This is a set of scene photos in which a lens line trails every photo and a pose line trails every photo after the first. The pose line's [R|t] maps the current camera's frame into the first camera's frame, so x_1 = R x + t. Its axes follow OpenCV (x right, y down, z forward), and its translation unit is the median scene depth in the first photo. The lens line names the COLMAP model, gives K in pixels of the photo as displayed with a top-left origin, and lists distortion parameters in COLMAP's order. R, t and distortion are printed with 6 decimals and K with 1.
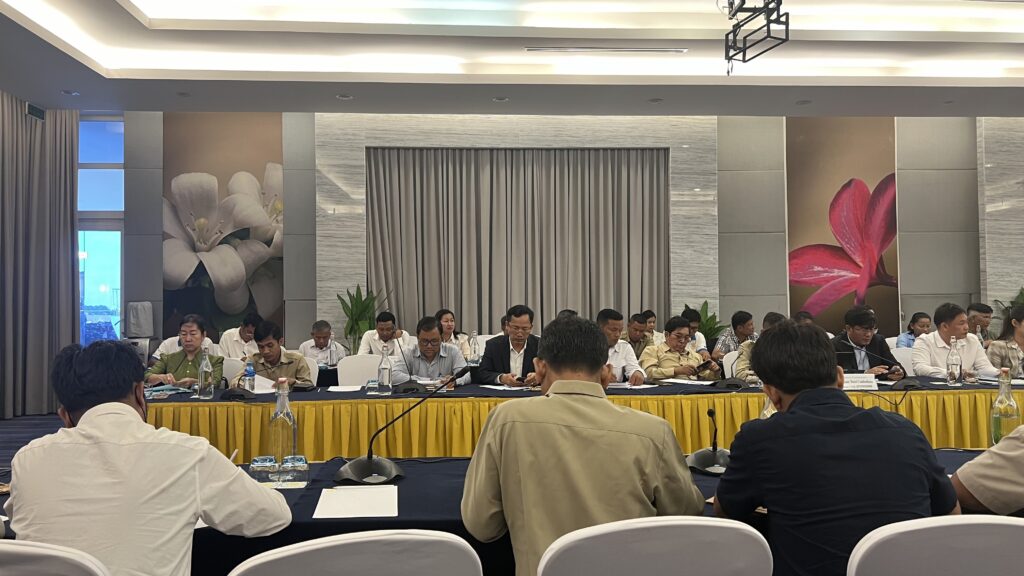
lens RADIAL K [[764.2, 0, 512.0], [0, 764.2, 288.0], [0, 0, 1]] dist [0.001431, 0.000675]
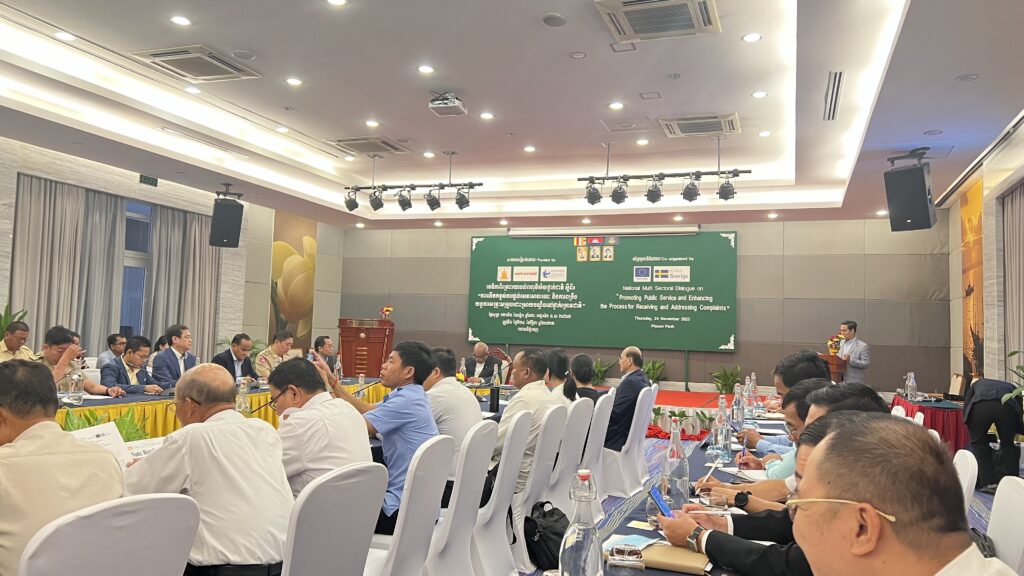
lens RADIAL K [[764.2, 0, 512.0], [0, 764.2, 288.0], [0, 0, 1]] dist [0.001431, 0.000675]
pose [[0.391631, 0.081467, 0.916509, -0.891913], [-0.056456, 0.996324, -0.064438, 0.007780], [-0.918389, -0.026506, 0.394791, -0.069422]]
